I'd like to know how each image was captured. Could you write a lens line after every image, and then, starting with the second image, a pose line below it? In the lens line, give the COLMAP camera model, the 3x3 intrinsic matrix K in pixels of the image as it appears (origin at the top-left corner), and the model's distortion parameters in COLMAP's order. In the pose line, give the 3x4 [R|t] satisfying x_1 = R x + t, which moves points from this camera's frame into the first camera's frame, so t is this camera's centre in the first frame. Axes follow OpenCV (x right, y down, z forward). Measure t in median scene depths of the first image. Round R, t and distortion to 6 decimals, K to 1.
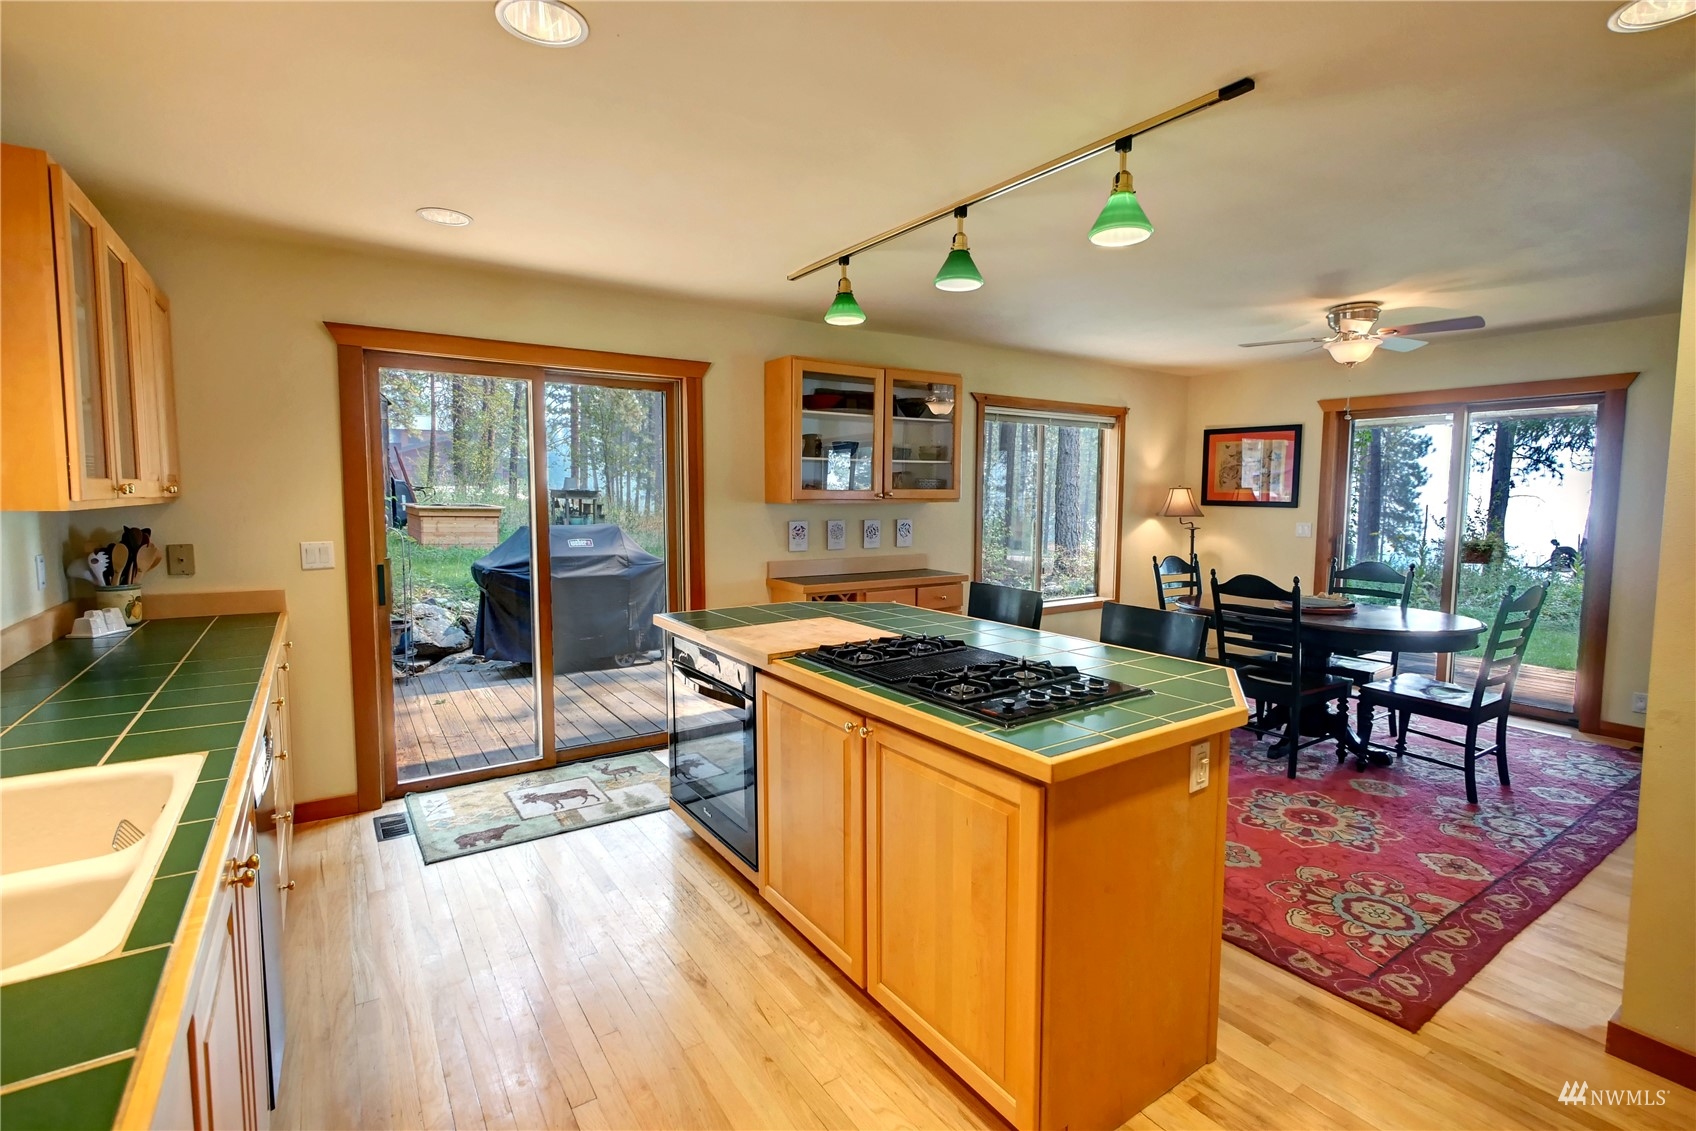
lens RADIAL K [[783.5, 0, 846.2], [0, 783.5, 567.0], [0, 0, 1]] dist [-0.003560, 0.000114]
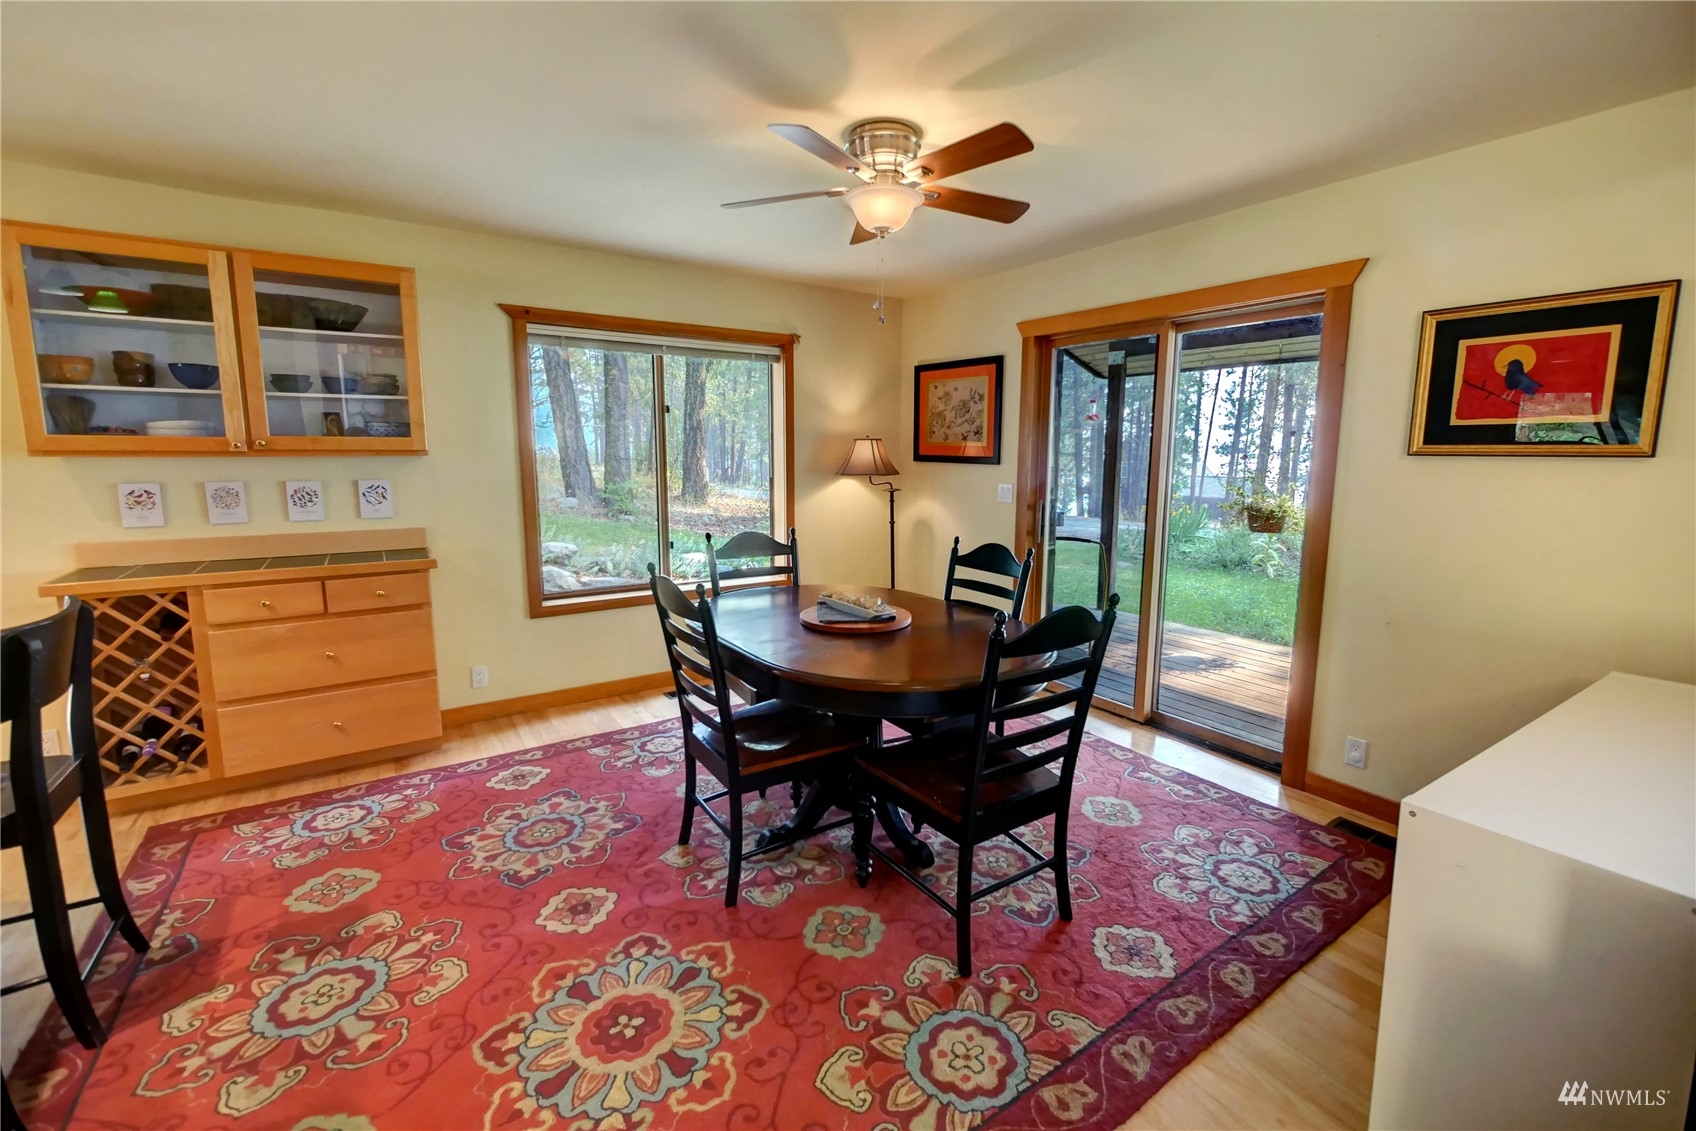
lens RADIAL K [[714.5, 0, 860.5], [0, 714.5, 545.5], [0, 0, 1]] dist [-0.004684, -0.000318]
pose [[0.999923, 0.000901, 0.012404, 0.506673], [-0.001394, 0.999207, 0.039786, -0.027156], [-0.012358, -0.039801, 0.999131, 0.341606]]
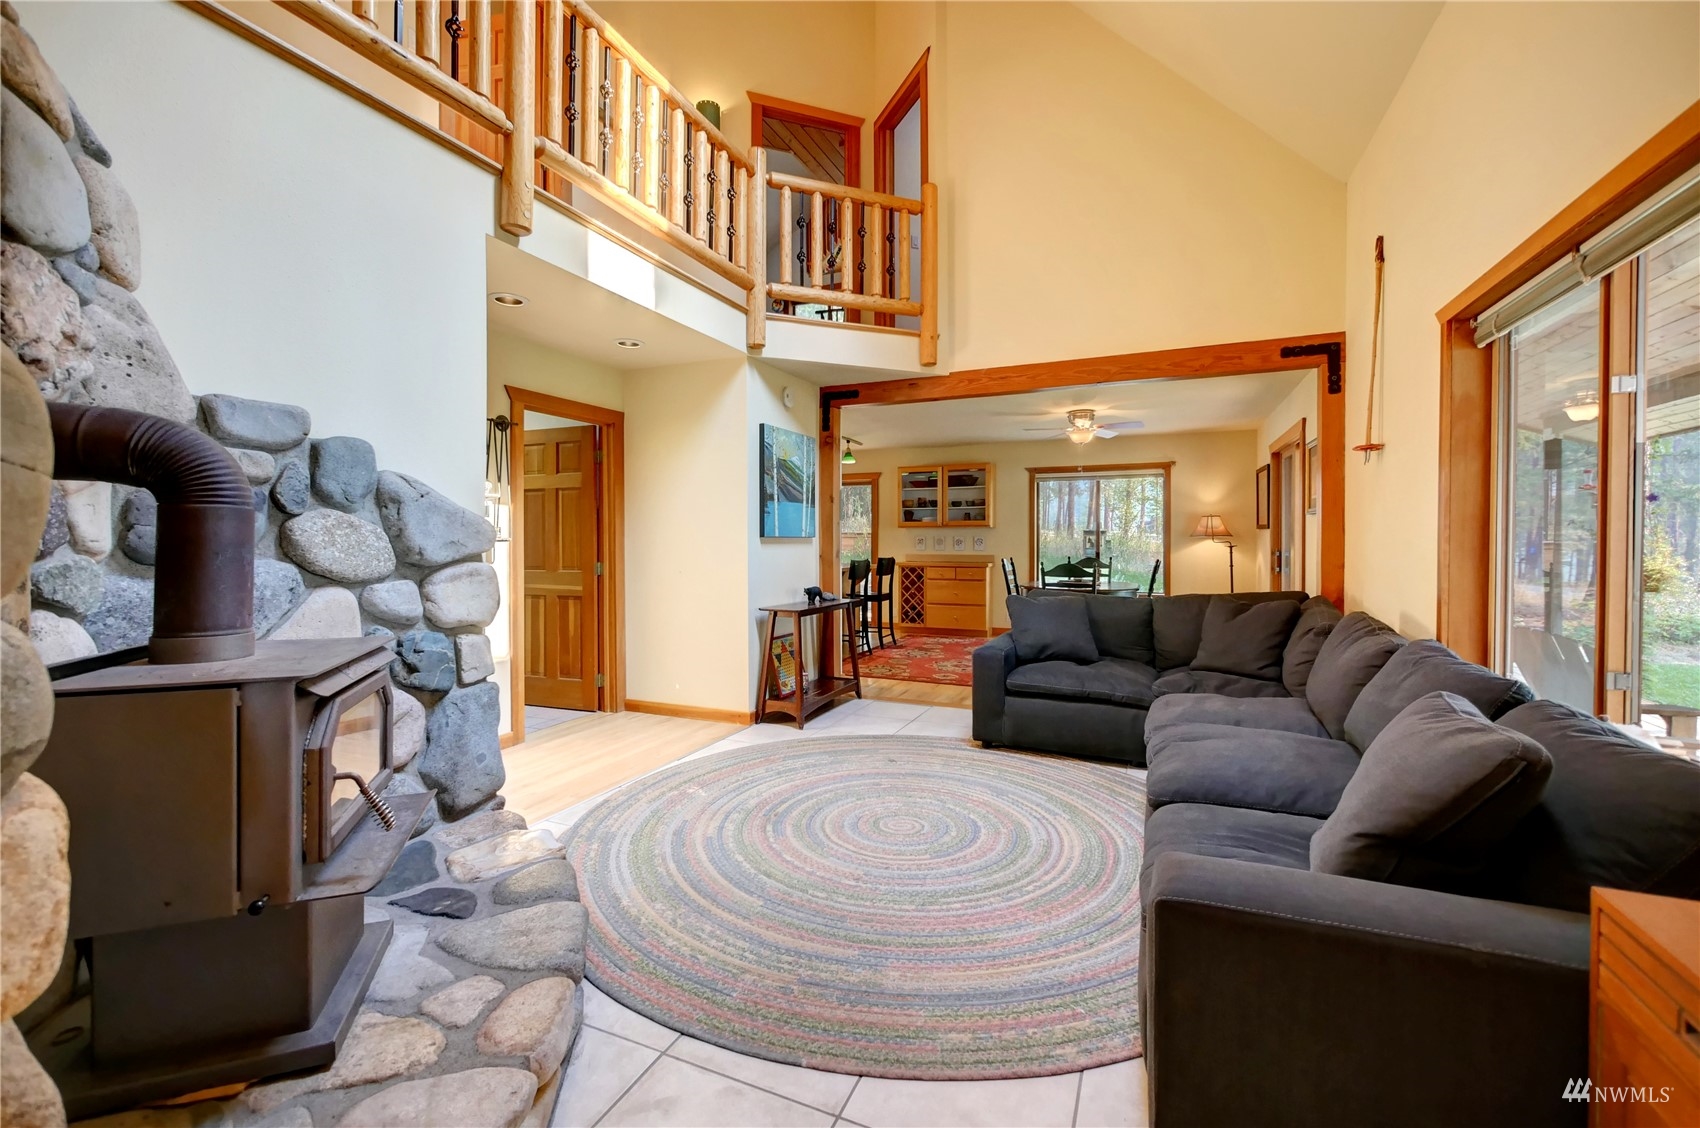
lens RADIAL K [[722.3, 0, 847.0], [0, 722.3, 547.2], [0, 0, 1]] dist [0.003571, 0.000237]
pose [[0.541981, 0.005526, -0.840373, 1.407201], [-0.073542, 0.996454, -0.040877, 0.064212], [0.837167, 0.083957, 0.540465, -0.252862]]
